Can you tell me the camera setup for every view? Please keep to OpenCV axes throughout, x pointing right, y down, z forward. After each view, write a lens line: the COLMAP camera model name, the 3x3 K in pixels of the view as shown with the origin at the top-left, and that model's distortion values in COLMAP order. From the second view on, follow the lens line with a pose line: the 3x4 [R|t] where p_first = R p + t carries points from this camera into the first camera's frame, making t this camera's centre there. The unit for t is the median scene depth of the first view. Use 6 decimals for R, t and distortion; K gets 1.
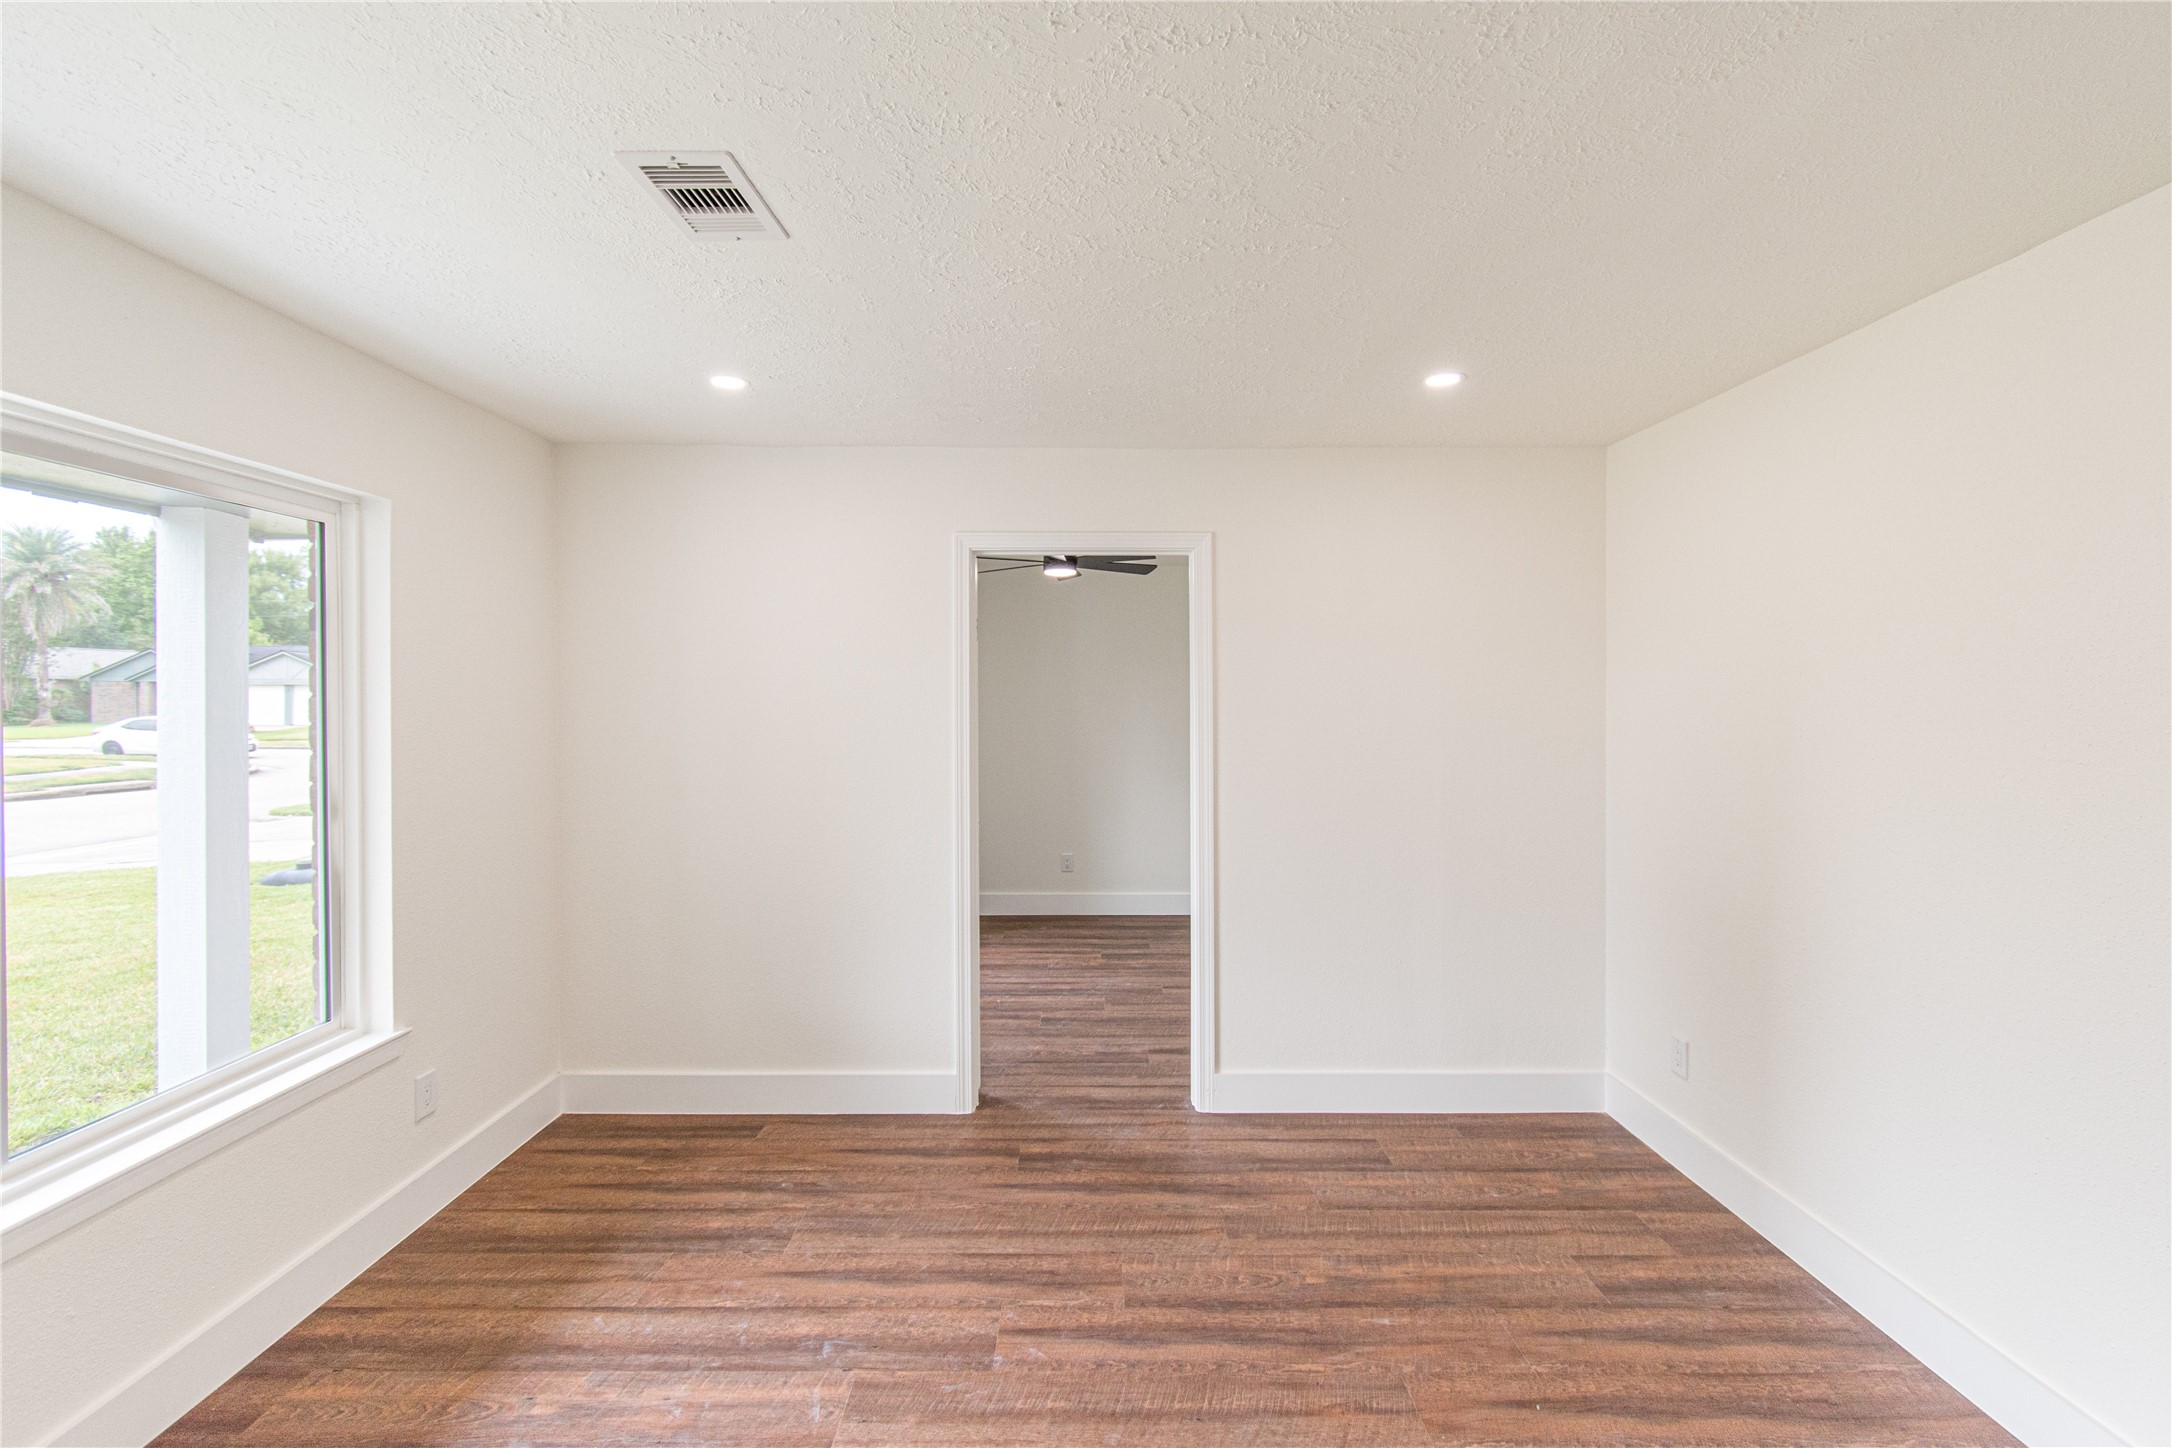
lens RADIAL K [[974.0, 0, 1091.3], [0, 974.0, 710.0], [0, 0, 1]] dist [0.001773, -0.000447]
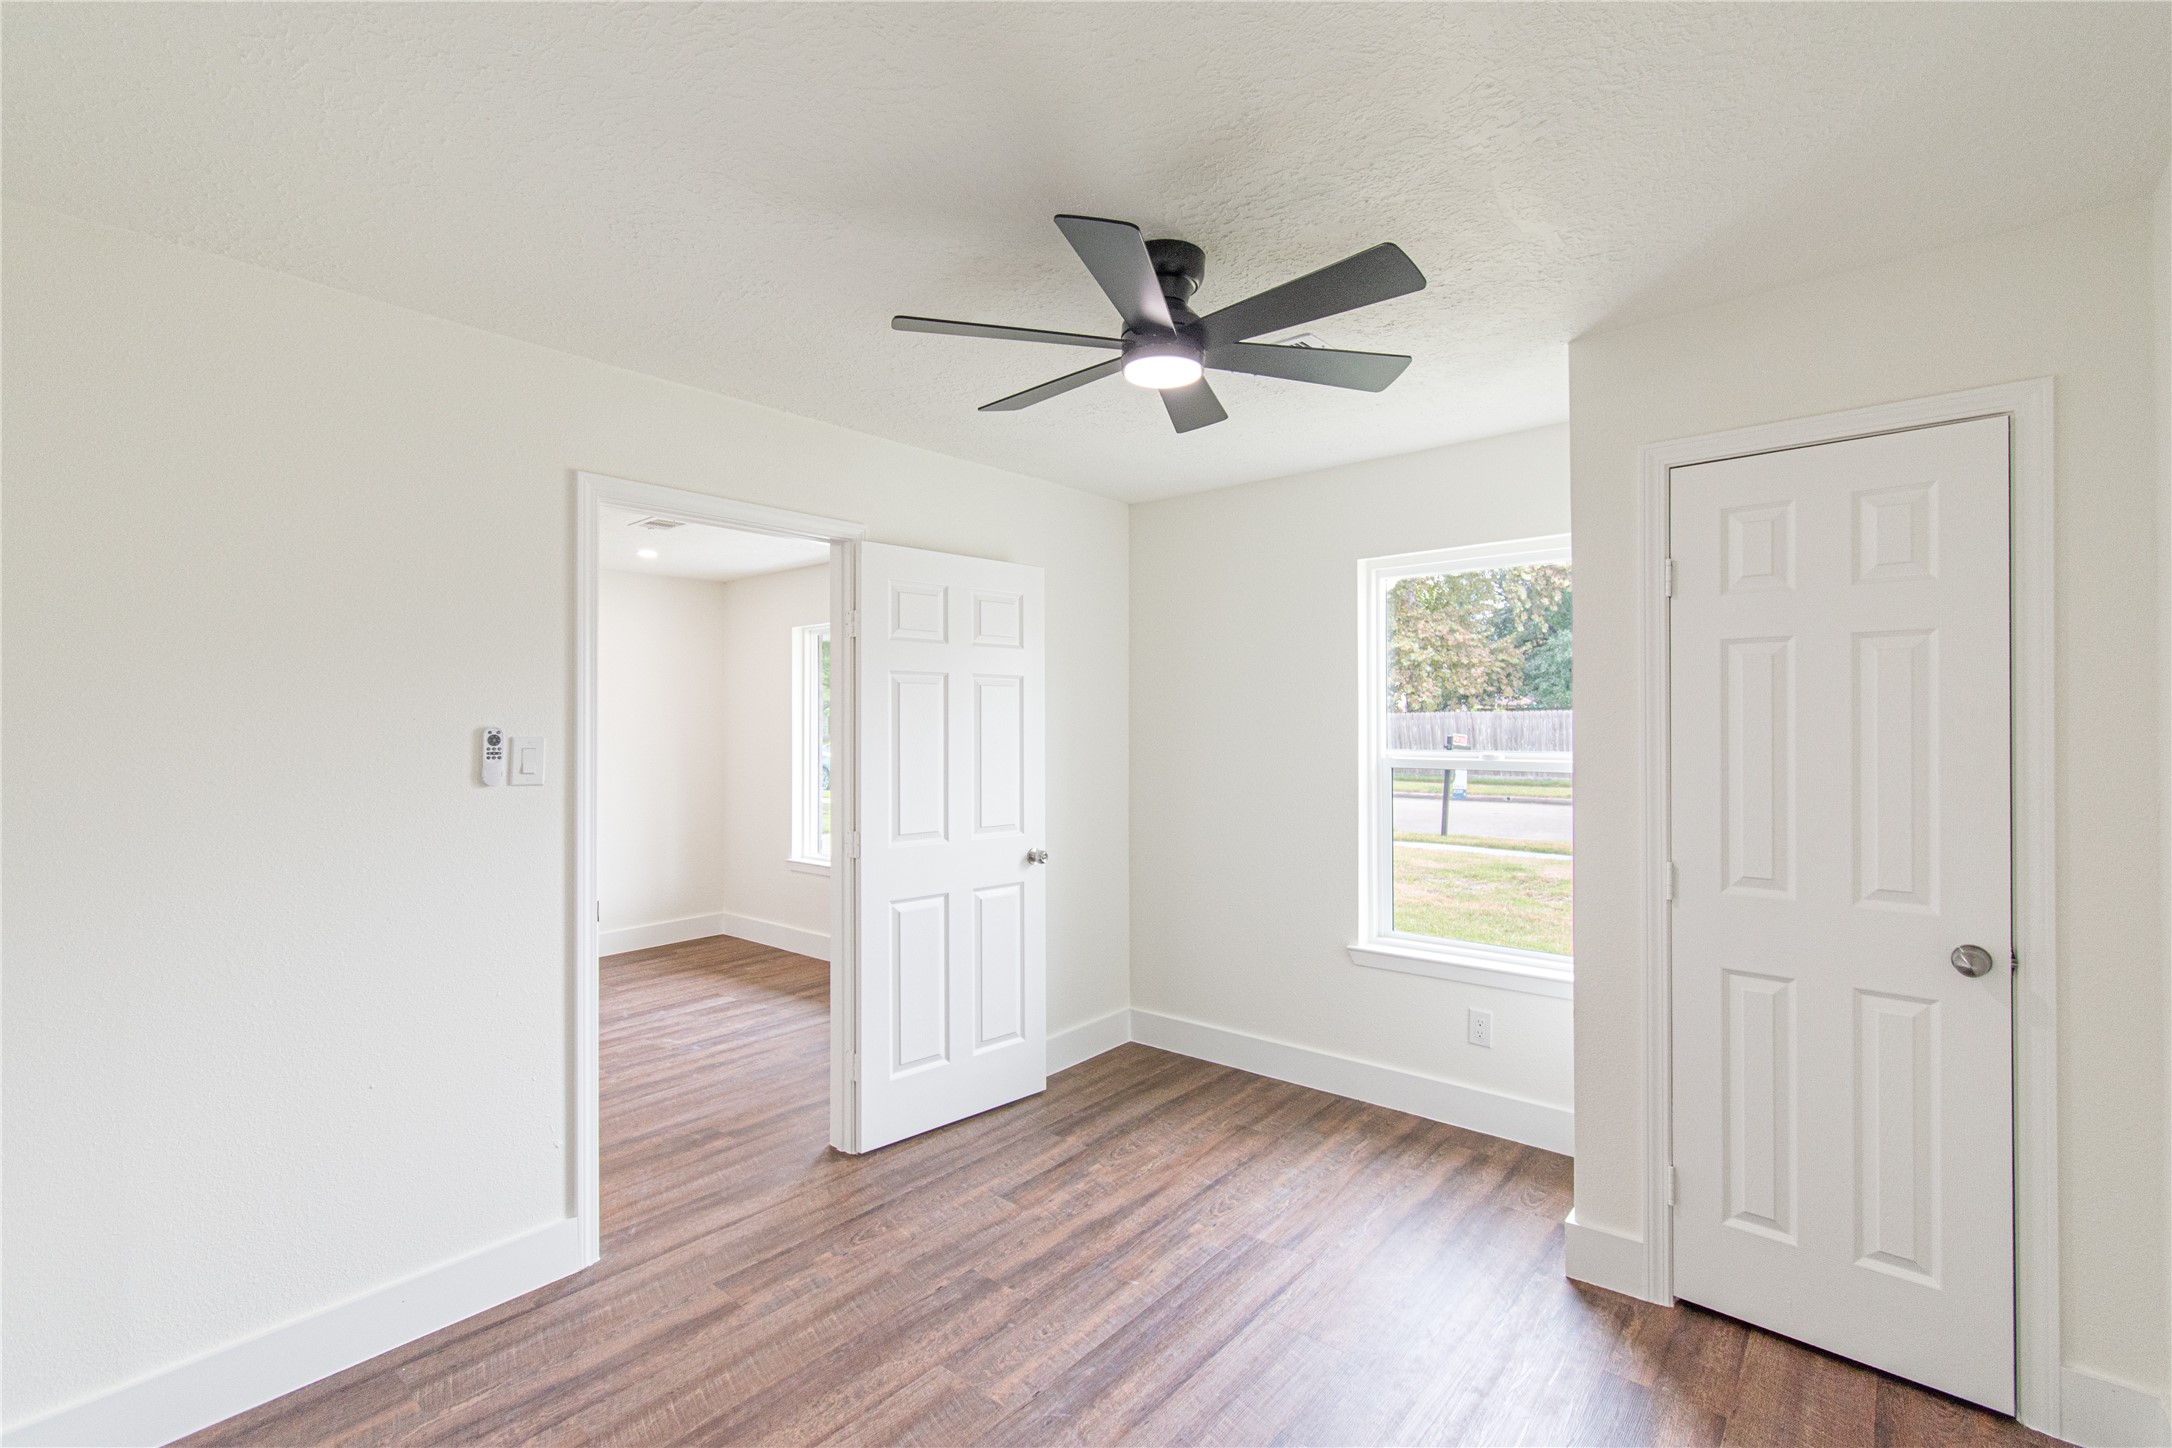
lens RADIAL K [[974.0, 0, 1076.2], [0, 974.0, 717.2], [0, 0, 1]] dist [0.001773, -0.000447]
pose [[-0.660296, 0.005014, -0.750989, 0.490920], [-0.005415, 0.999920, 0.011437, -0.004723], [0.750986, 0.011619, -0.660216, 2.096580]]
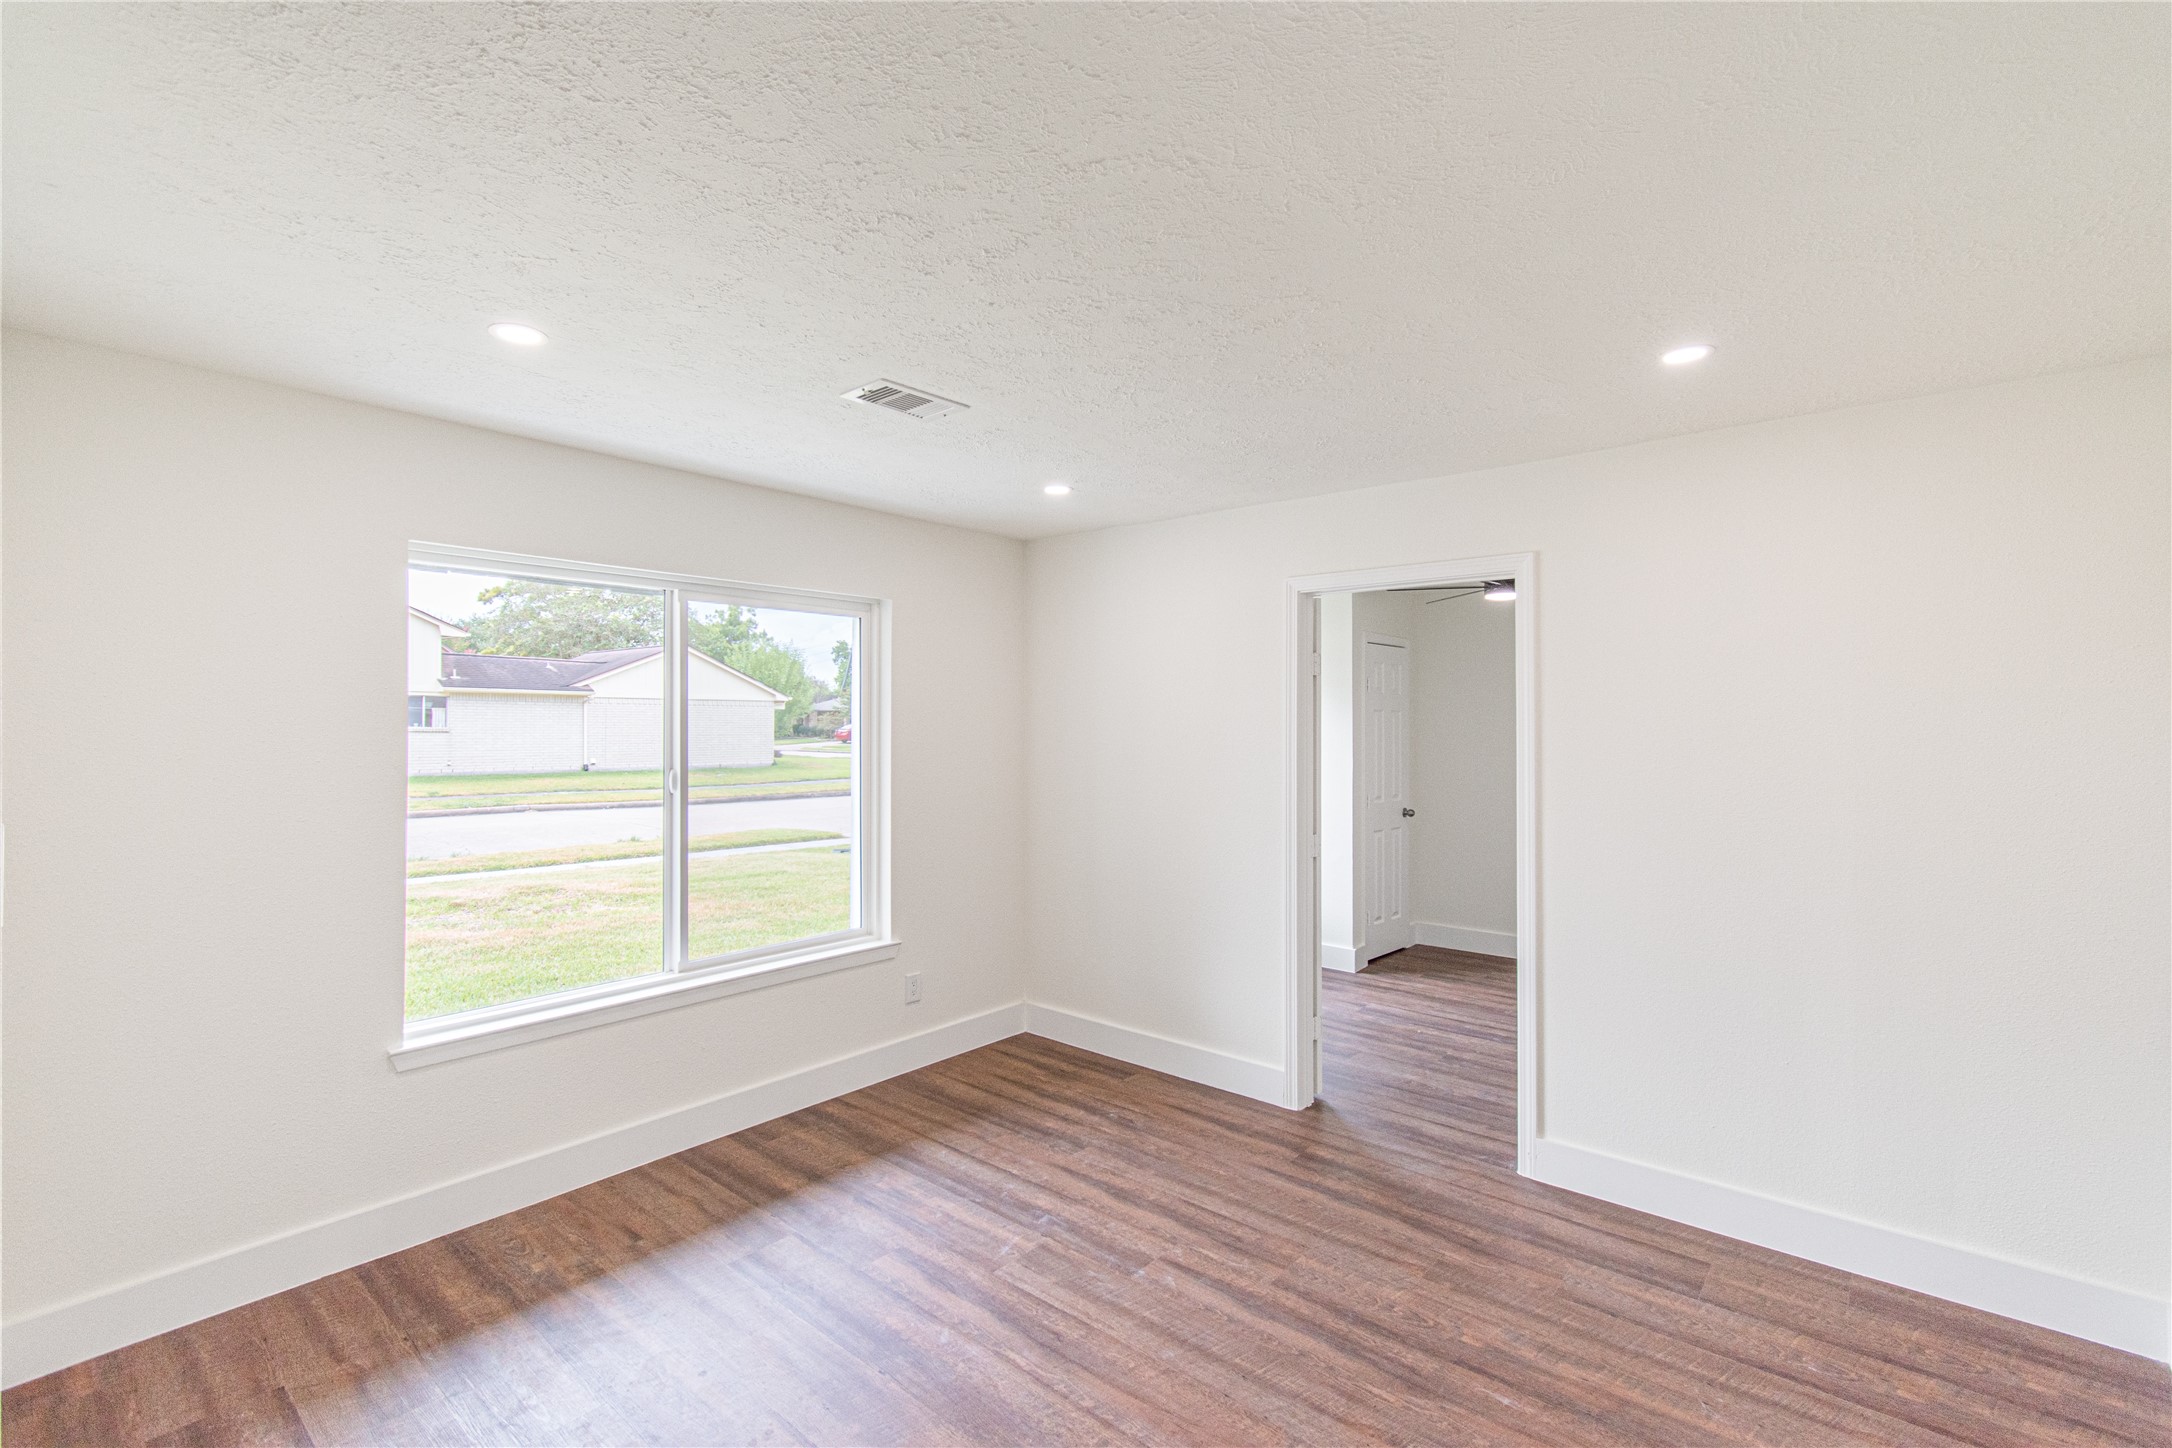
lens RADIAL K [[974.0, 0, 1070.5], [0, 974.0, 719.5], [0, 0, 1]] dist [0.001773, -0.000447]
pose [[0.751458, -0.001237, -0.659780, 0.473064], [-0.012316, 0.999798, -0.015902, -0.000643], [0.659666, 0.020076, 0.751291, 0.013689]]
